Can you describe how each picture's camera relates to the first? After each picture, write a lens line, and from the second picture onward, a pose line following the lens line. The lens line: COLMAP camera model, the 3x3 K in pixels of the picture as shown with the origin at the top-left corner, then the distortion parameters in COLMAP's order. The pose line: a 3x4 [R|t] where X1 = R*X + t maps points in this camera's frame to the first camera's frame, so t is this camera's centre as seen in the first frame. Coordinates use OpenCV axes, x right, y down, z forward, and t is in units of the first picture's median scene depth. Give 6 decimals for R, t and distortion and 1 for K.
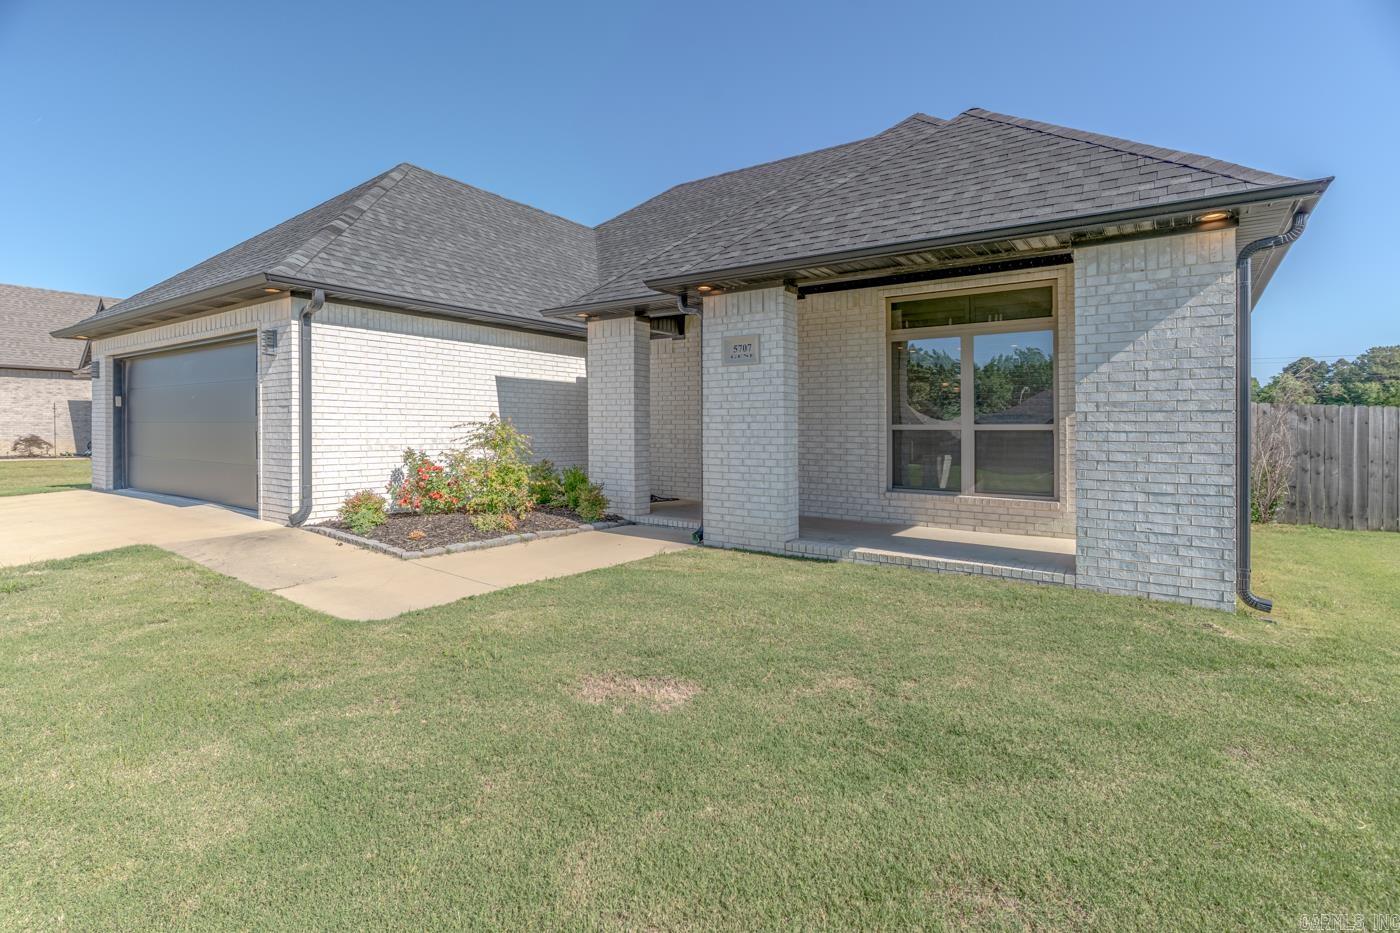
lens RADIAL K [[671.8, 0, 698.4], [0, 671.8, 430.3], [0, 0, 1]] dist [-0.000324, -0.000008]
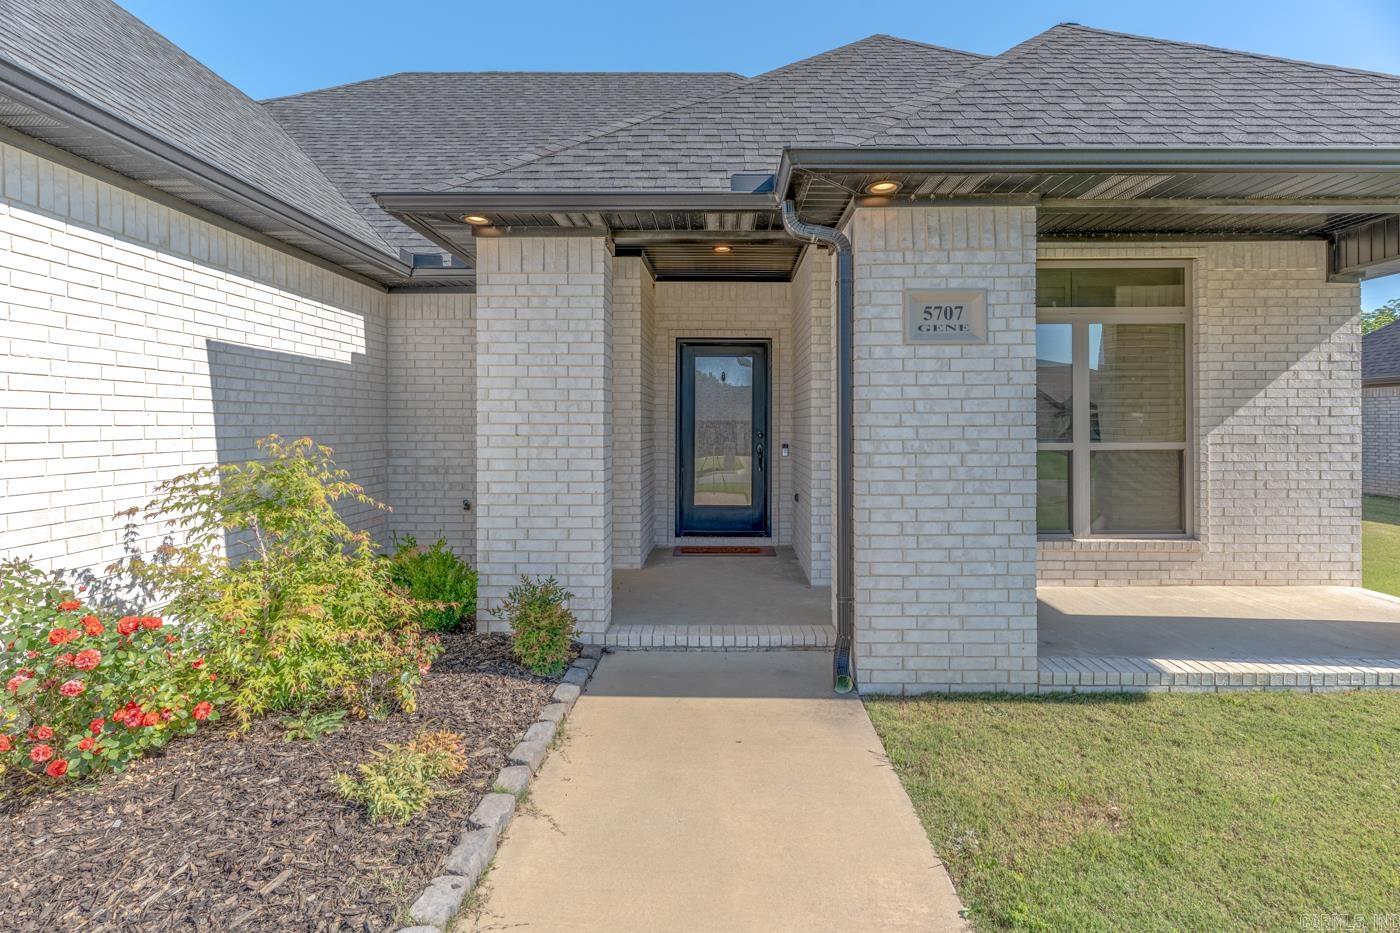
lens RADIAL K [[671.1, 0, 707.3], [0, 671.1, 418.4], [0, 0, 1]] dist [0.002362, 0.000441]
pose [[0.824172, -0.002961, 0.566332, -0.380945], [0.007722, 0.999952, -0.006010, -0.036485], [-0.566287, 0.009327, 0.824155, 0.654588]]
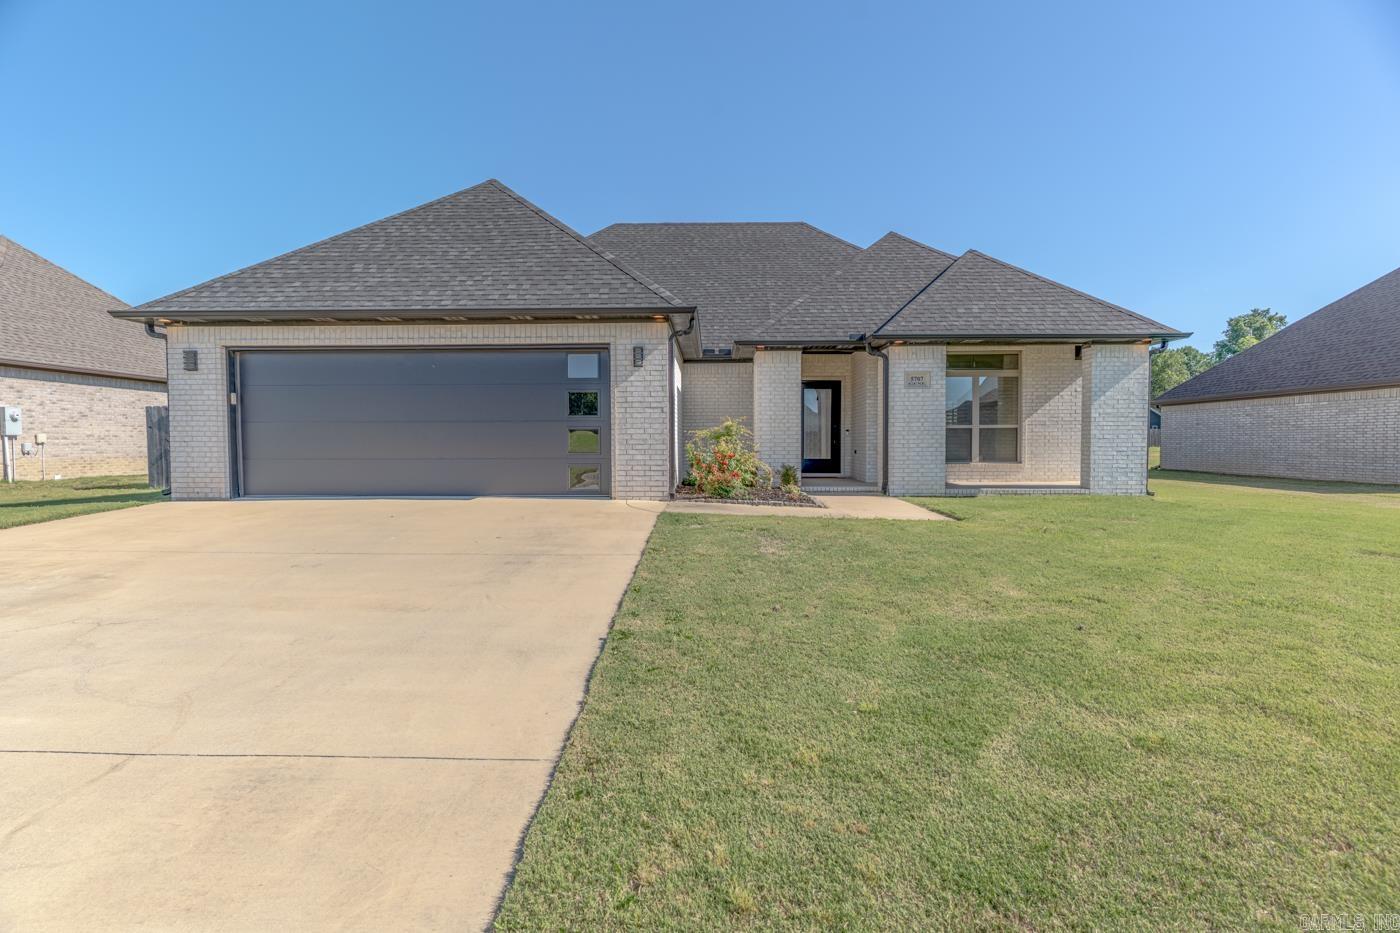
lens RADIAL K [[659.4, 0, 695.0], [0, 659.4, 466.6], [0, 0, 1]] dist [0.002846, 0.000249]
pose [[0.834637, -0.029846, 0.549991, -1.305325], [0.009623, 0.999169, 0.039618, 0.028038], [-0.550716, -0.027774, 0.834230, -0.092356]]
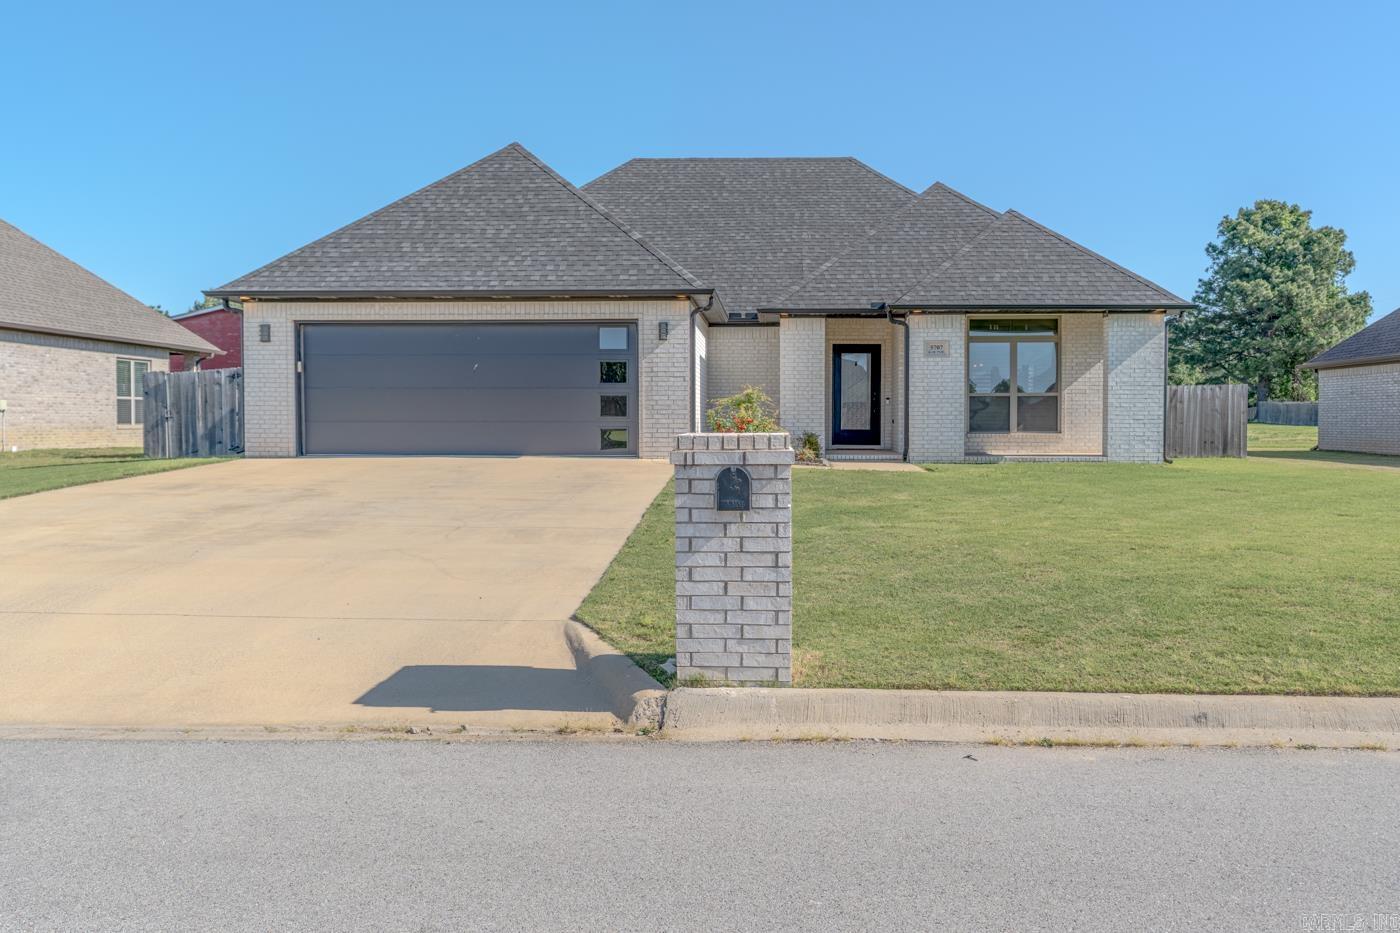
lens RADIAL K [[1071.8, 0, 724.7], [0, 1071.8, 459.0], [0, 0, 1]] dist [0.004189, -0.003264]
pose [[0.845079, -0.025191, 0.534048, -1.836843], [0.006104, 0.999279, 0.037477, 0.056873], [-0.534607, -0.028411, 0.844623, -1.025787]]
